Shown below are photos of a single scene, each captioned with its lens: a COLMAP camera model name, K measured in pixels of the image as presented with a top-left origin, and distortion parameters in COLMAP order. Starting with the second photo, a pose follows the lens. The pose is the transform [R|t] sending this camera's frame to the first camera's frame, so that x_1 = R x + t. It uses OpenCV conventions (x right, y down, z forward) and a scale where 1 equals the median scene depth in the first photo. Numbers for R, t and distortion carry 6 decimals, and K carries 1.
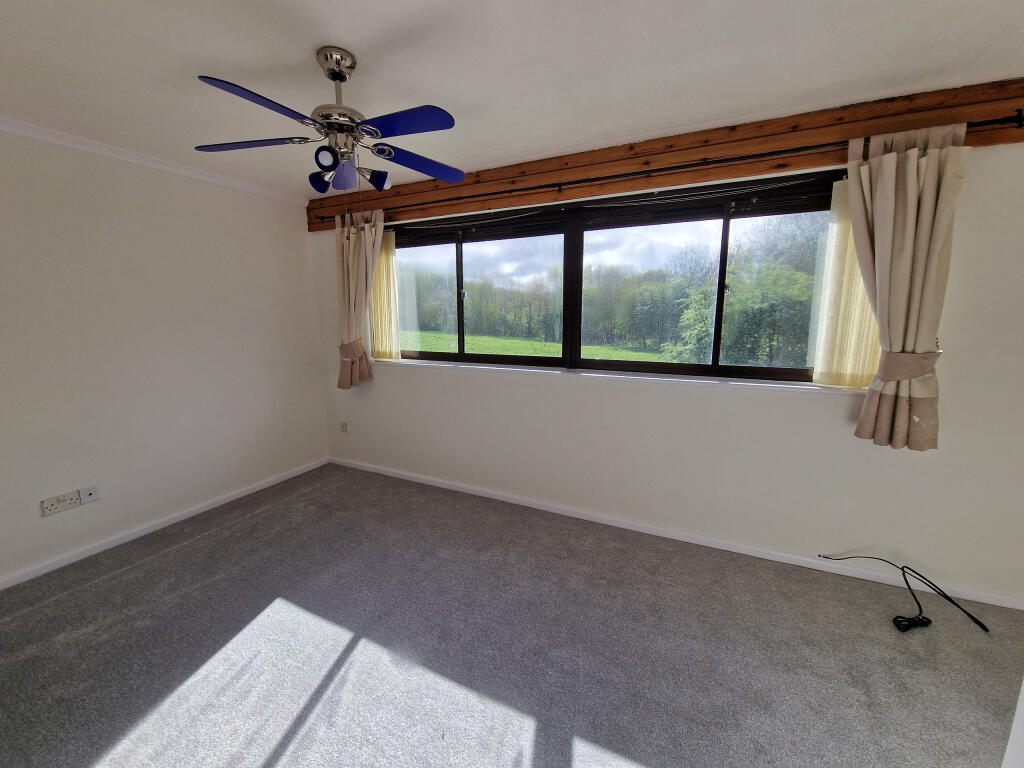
lens RADIAL K [[419.5, 0, 503.2], [0, 419.5, 382.1], [0, 0, 1]] dist [-0.001295, -0.003650]
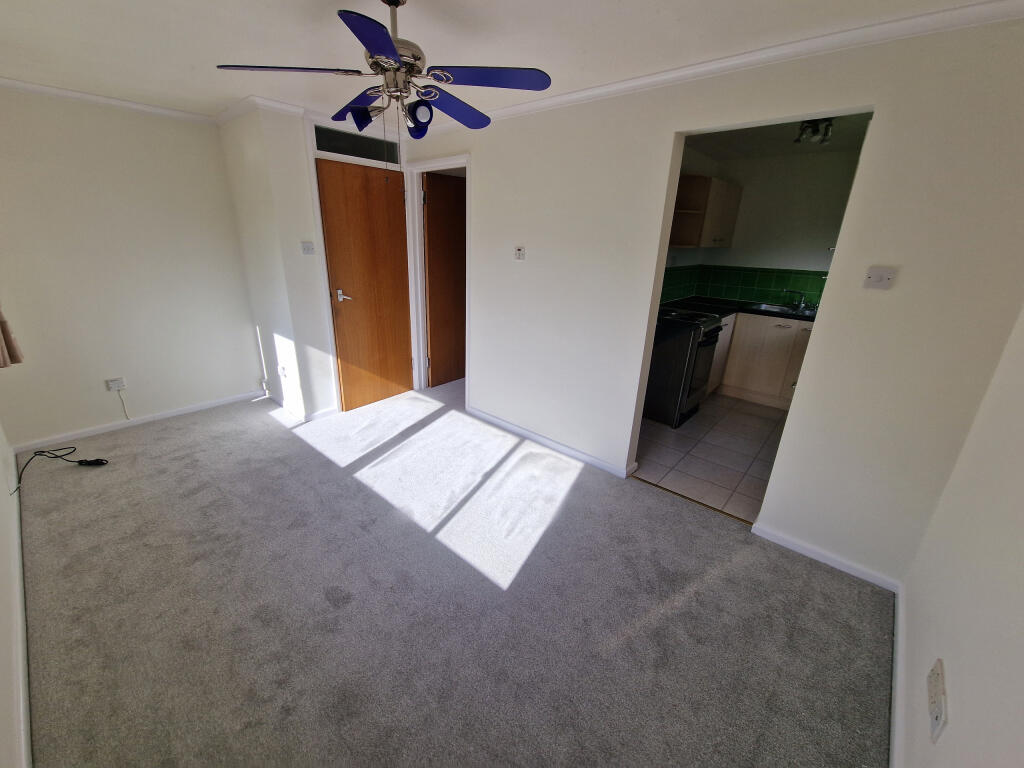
lens RADIAL K [[419.5, 0, 503.2], [0, 419.5, 382.1], [0, 0, 1]] dist [-0.001295, -0.003650]
pose [[-0.963990, -0.103683, 0.244894, -0.561267], [0.030377, 0.871910, 0.488722, -0.261645], [-0.264197, 0.478563, -0.837363, 1.233617]]
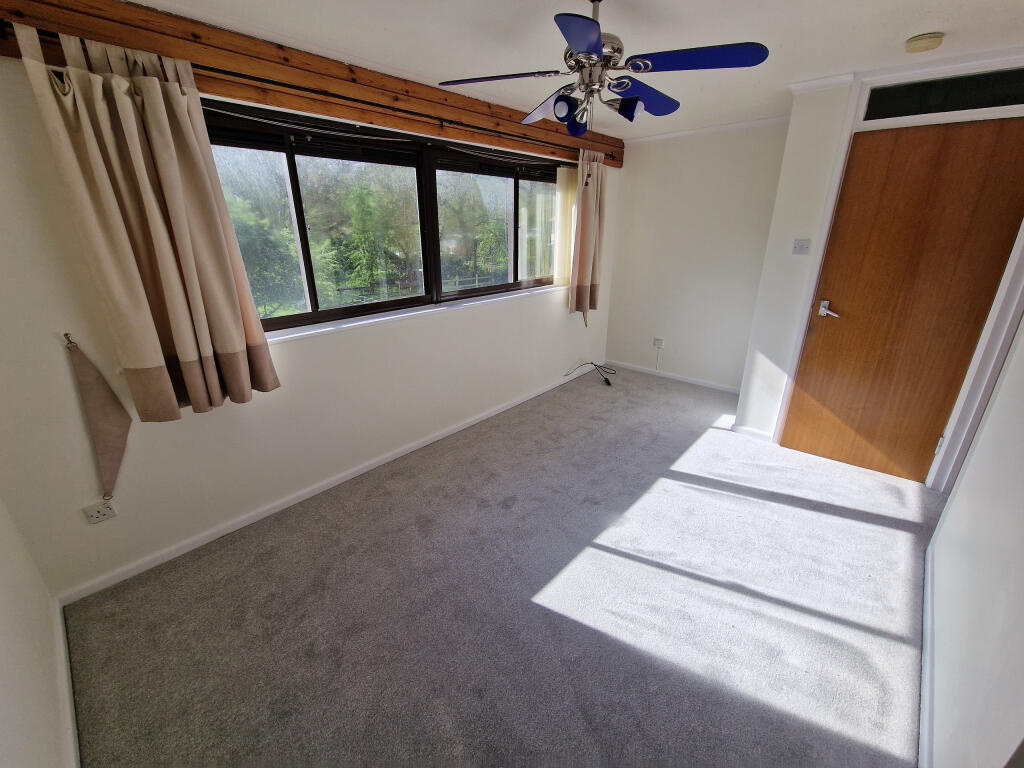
lens RADIAL K [[419.5, 0, 503.2], [0, 419.5, 382.1], [0, 0, 1]] dist [-0.001295, -0.003650]
pose [[0.273425, -0.323407, 0.905895, -0.925881], [0.175509, 0.942748, 0.283590, -0.131957], [-0.945746, 0.081452, 0.314532, 0.580494]]
